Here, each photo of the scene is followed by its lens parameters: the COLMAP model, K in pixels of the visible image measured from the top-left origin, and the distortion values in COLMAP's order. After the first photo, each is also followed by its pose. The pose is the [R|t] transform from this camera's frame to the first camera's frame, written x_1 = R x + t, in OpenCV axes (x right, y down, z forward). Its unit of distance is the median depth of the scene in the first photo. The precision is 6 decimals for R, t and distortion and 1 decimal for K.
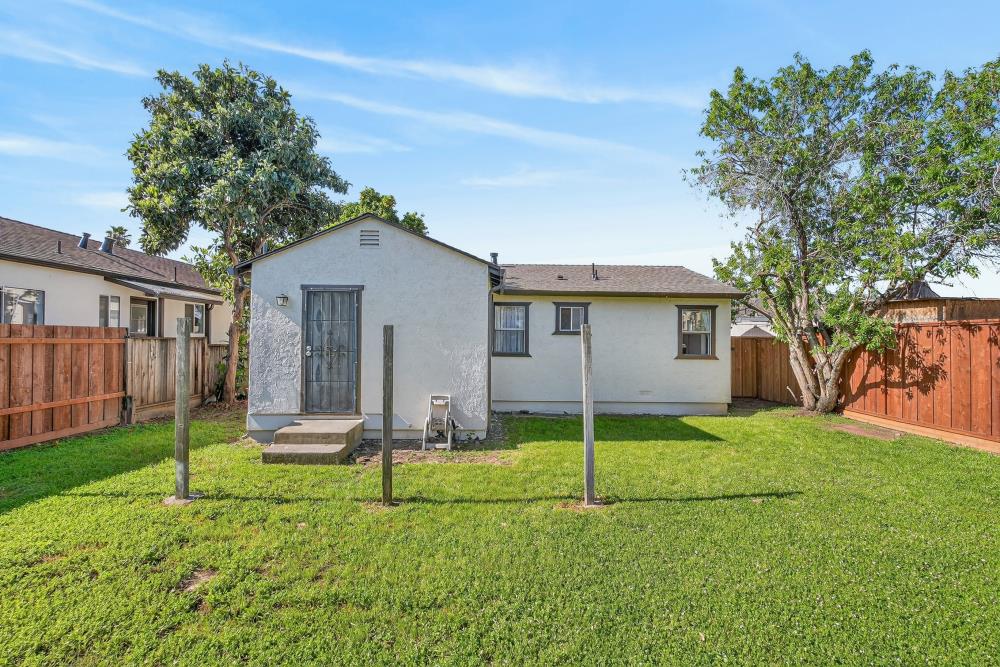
lens RADIAL K [[444.6, 0, 501.8], [0, 444.6, 334.4], [0, 0, 1]] dist [-0.007138, 0.000418]
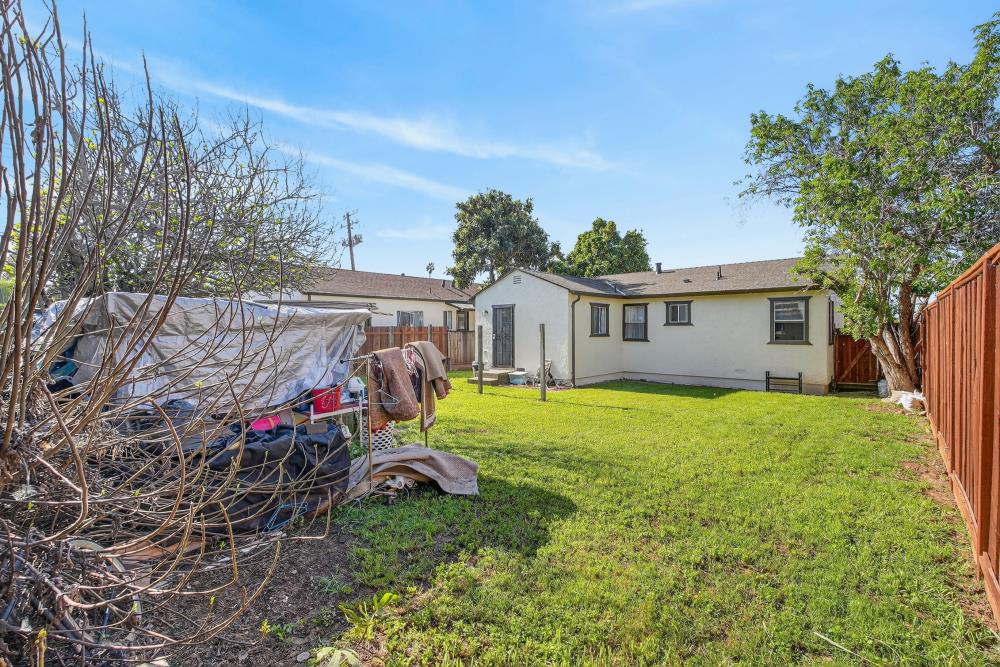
lens RADIAL K [[444.6, 0, 501.6], [0, 444.6, 335.0], [0, 0, 1]] dist [-0.007138, 0.000418]
pose [[0.735478, -0.004826, -0.677532, 0.737867], [0.021060, 0.999654, 0.015741, -0.002332], [0.677221, -0.025845, 0.735325, -0.380978]]
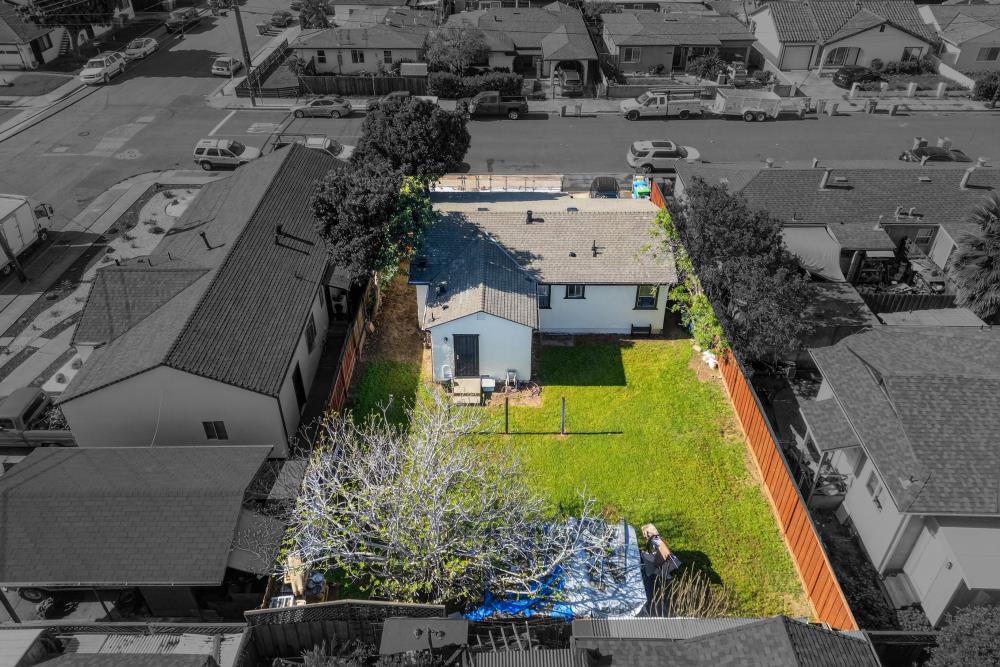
lens RADIAL K [[707.0, 0, 500.8], [0, 707.0, 327.9], [0, 0, 1]] dist [0.039090, -0.010412]
pose [[0.999764, 0.002704, -0.021578, -0.084686], [0.010851, 0.797868, 0.602735, -1.758887], [0.018846, -0.602827, 0.797650, -1.445168]]
